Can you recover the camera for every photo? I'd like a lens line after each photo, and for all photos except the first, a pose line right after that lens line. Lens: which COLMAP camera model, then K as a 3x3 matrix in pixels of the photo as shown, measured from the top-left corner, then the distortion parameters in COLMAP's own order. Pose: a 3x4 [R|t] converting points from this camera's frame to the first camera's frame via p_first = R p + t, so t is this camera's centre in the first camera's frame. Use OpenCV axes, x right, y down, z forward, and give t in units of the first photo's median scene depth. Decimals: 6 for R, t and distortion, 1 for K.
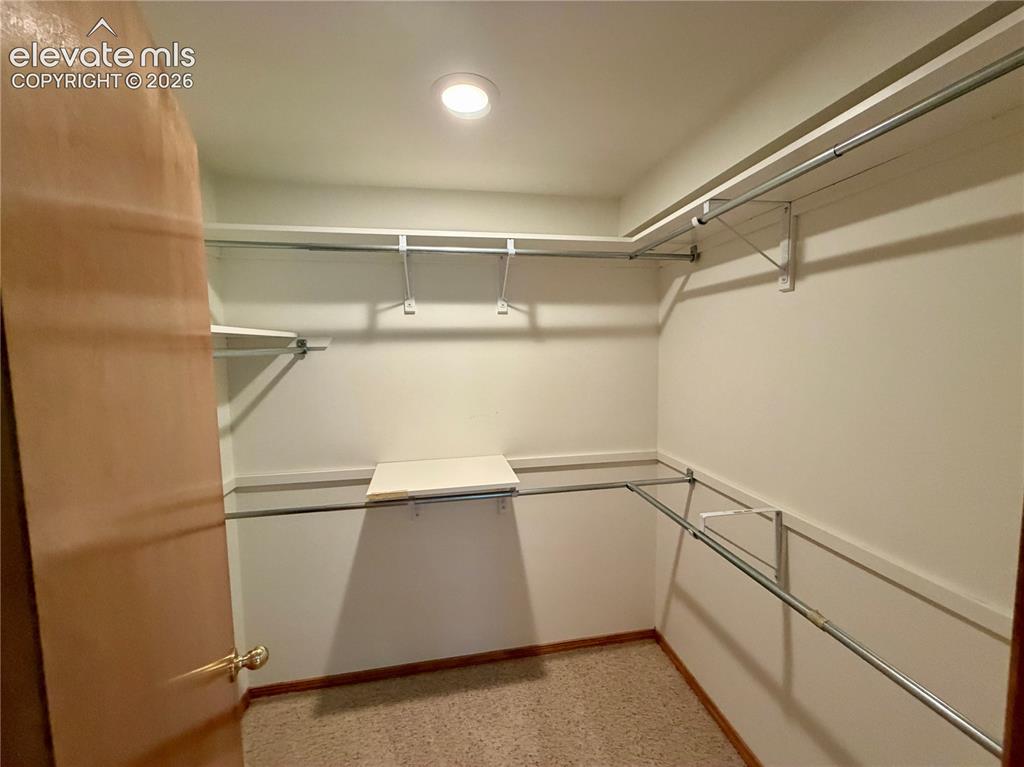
lens RADIAL K [[408.7, 0, 511.1], [0, 408.7, 382.9], [0, 0, 1]] dist [-0.000705, -0.000255]
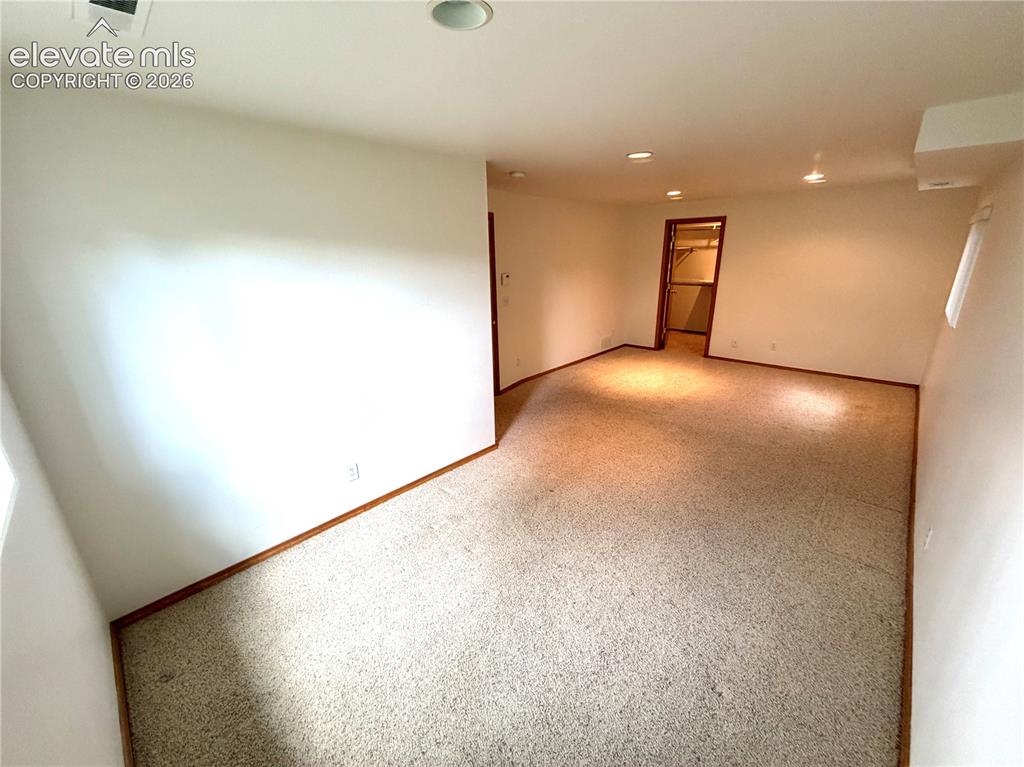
lens RADIAL K [[408.7, 0, 511.1], [0, 408.7, 382.9], [0, 0, 1]] dist [-0.000705, -0.000255]
pose [[0.587036, 0.250122, -0.769953, 2.268544], [-0.055601, 0.961286, 0.269886, 0.223342], [0.807649, -0.115623, 0.578217, -3.572781]]
